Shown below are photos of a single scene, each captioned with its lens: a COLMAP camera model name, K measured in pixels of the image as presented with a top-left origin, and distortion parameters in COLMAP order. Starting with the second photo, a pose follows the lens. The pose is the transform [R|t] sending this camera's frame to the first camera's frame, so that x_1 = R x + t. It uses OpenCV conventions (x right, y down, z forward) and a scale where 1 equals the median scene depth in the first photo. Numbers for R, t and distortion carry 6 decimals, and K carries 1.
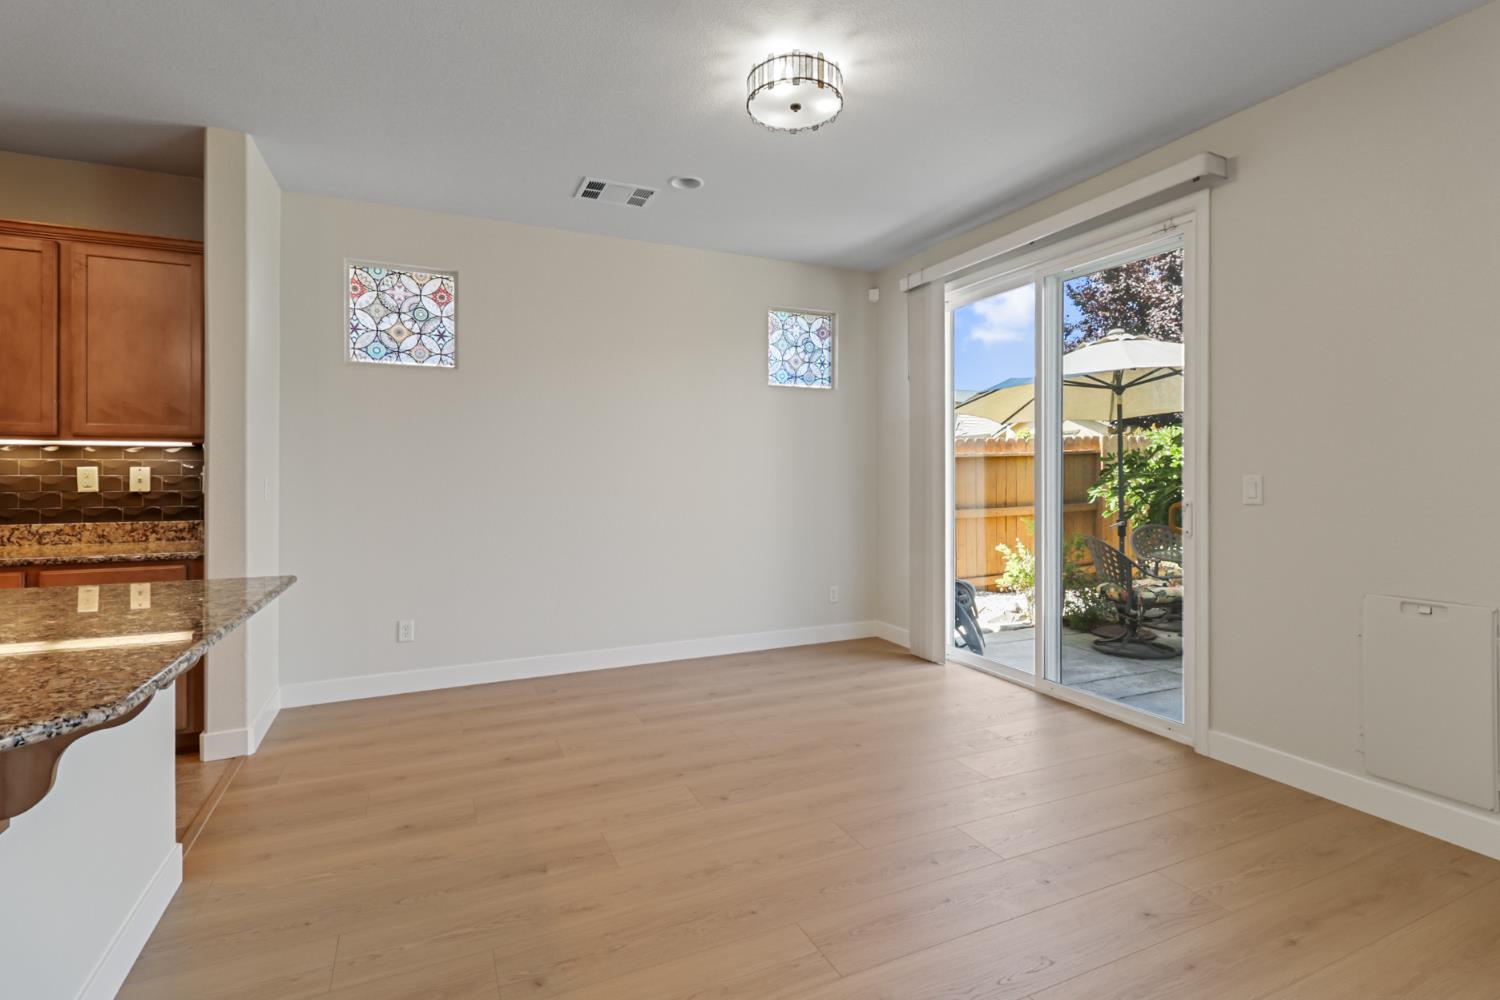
lens RADIAL K [[723.2, 0, 748.7], [0, 723.2, 478.3], [0, 0, 1]] dist [0.018936, -0.009490]
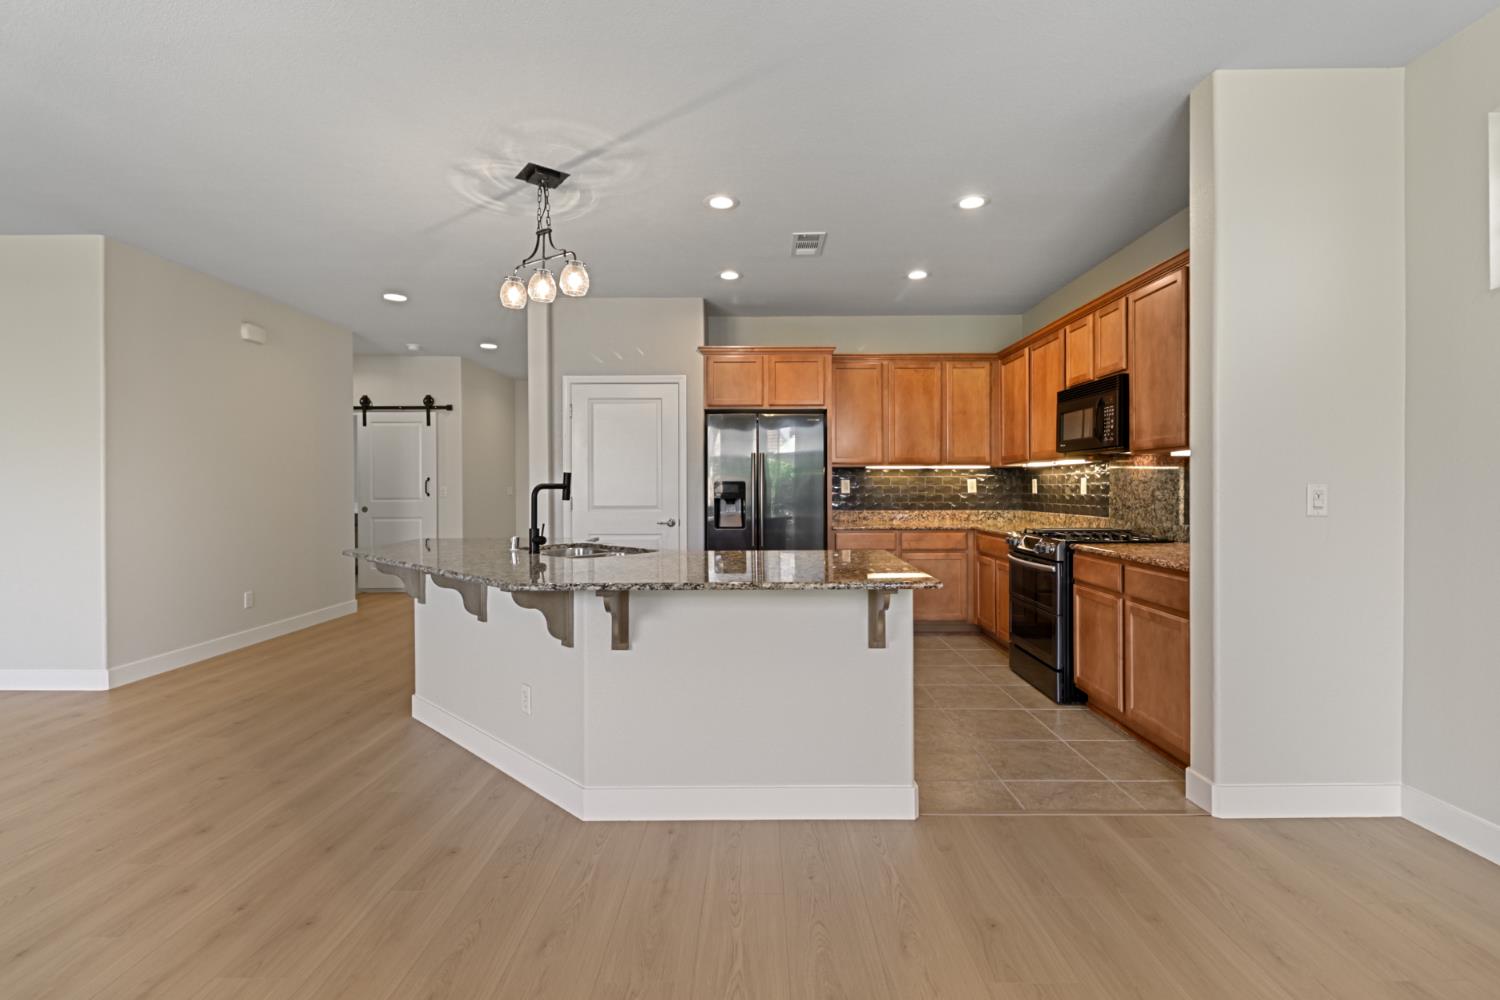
lens RADIAL K [[692.9, 0, 759.8], [0, 692.9, 486.7], [0, 0, 1]] dist [0.016020, -0.011458]
pose [[-0.414429, 0.000434, -0.910082, 0.202437], [-0.002063, 0.999997, 0.001416, 0.002285], [0.910079, 0.002464, -0.414427, 0.681312]]
